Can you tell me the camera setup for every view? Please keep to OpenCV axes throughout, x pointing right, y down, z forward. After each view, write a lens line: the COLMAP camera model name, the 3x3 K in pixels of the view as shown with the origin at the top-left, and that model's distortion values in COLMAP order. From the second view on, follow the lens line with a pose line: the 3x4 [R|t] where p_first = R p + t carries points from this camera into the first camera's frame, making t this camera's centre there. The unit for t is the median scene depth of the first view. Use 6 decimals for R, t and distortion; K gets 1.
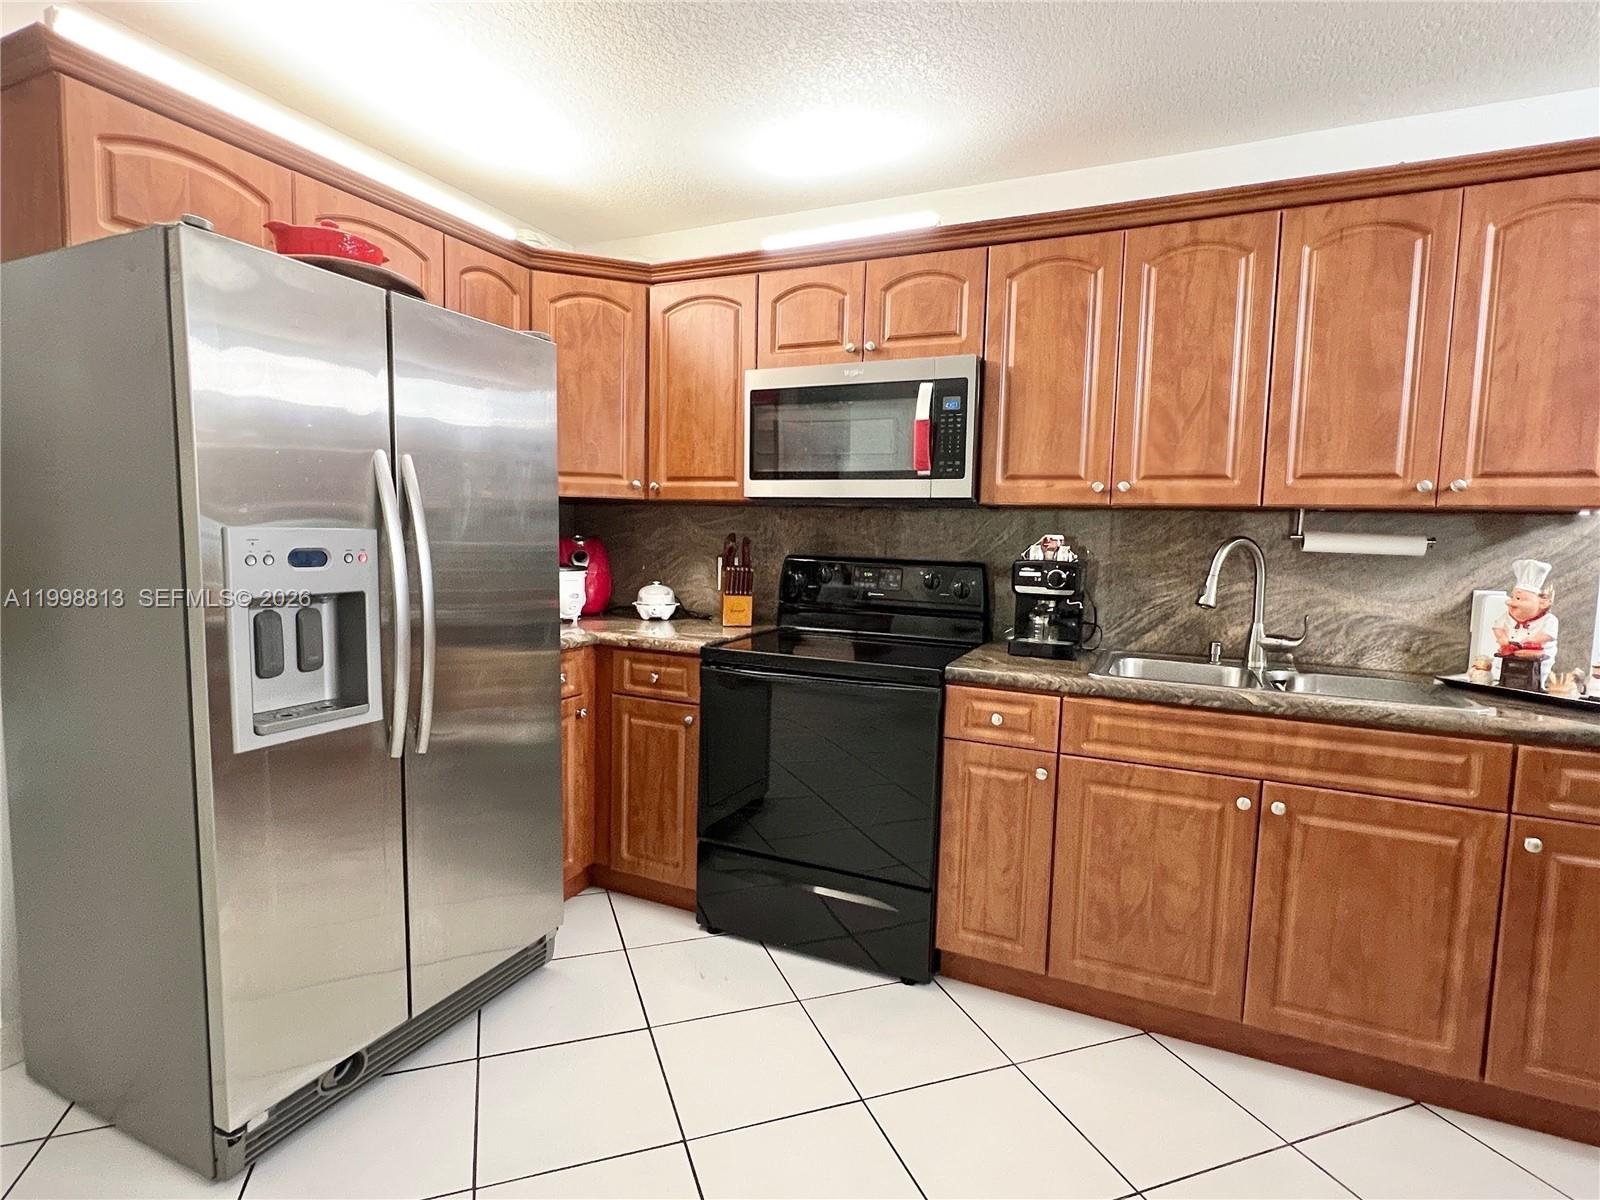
lens RADIAL K [[797.7, 0, 813.7], [0, 797.7, 602.4], [0, 0, 1]] dist [-0.000671, 0.000364]
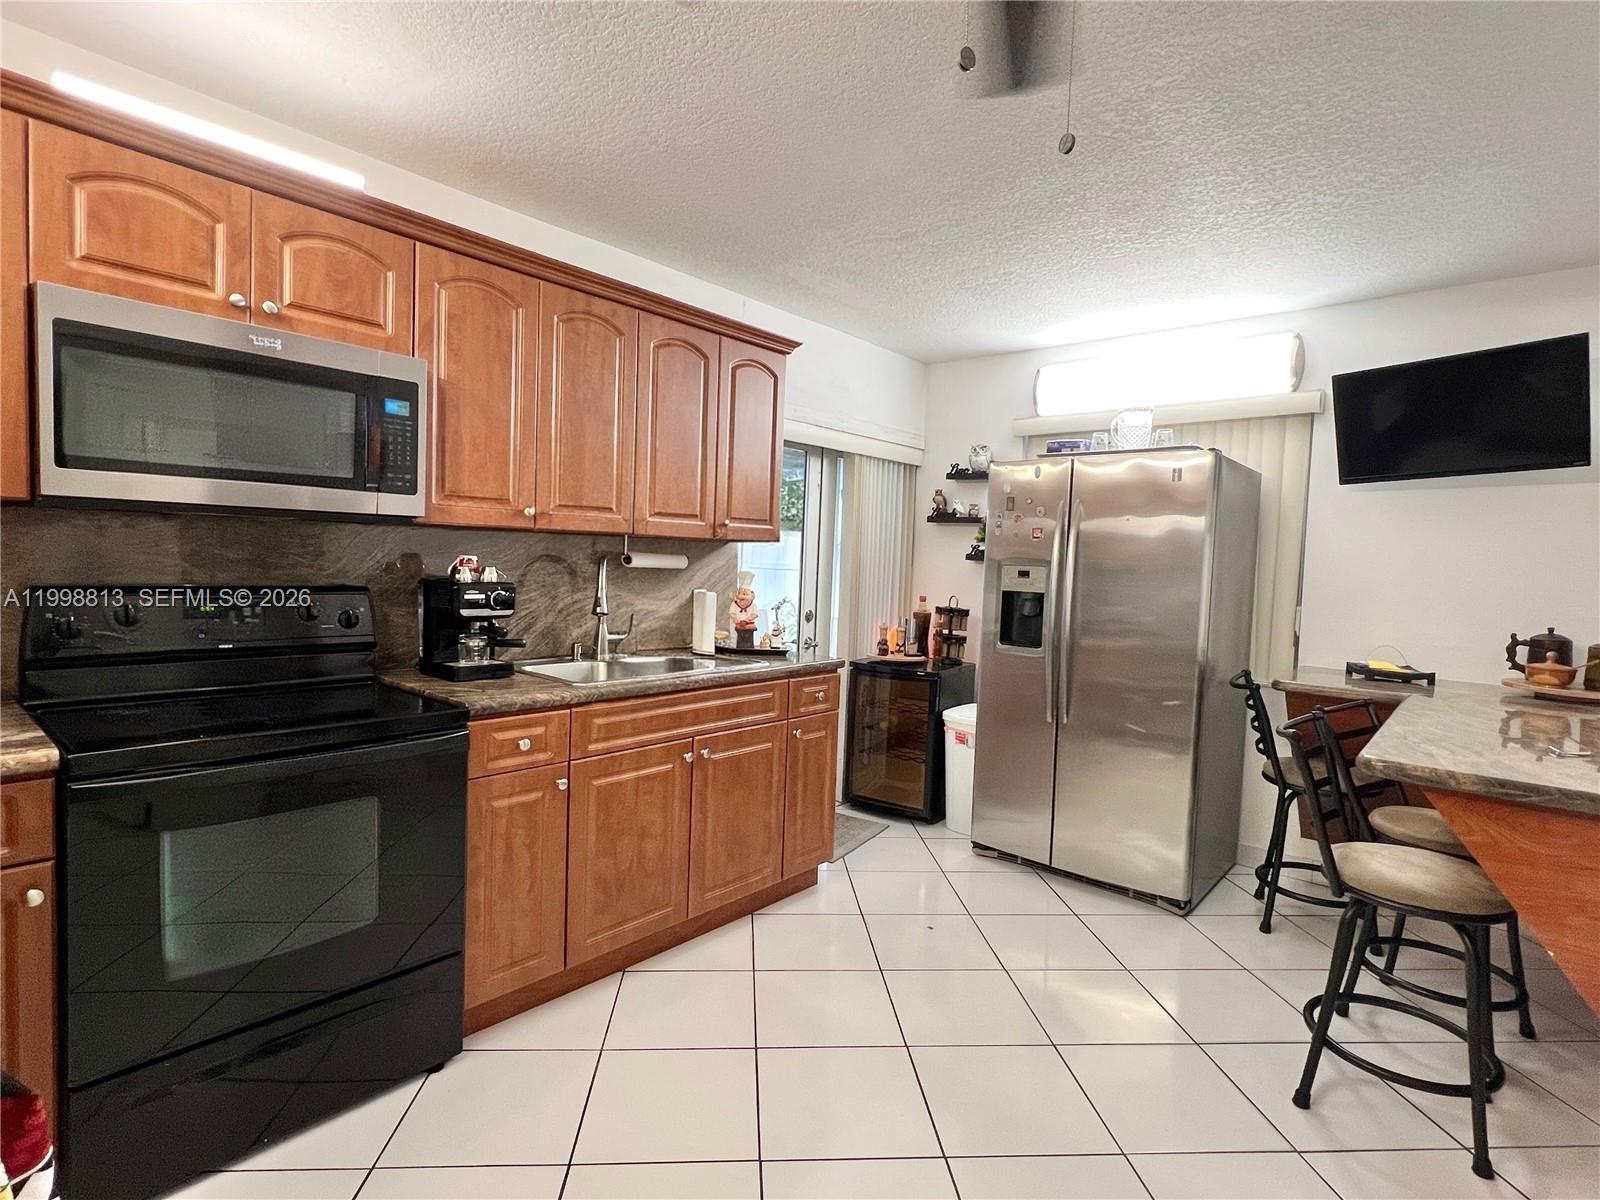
lens RADIAL K [[797.7, 0, 814.5], [0, 797.7, 597.1], [0, 0, 1]] dist [-0.000671, 0.000364]
pose [[0.286082, -0.063319, 0.956111, -0.571652], [0.054229, 0.997285, 0.049819, -0.063742], [-0.956669, 0.037597, 0.288739, 0.329634]]
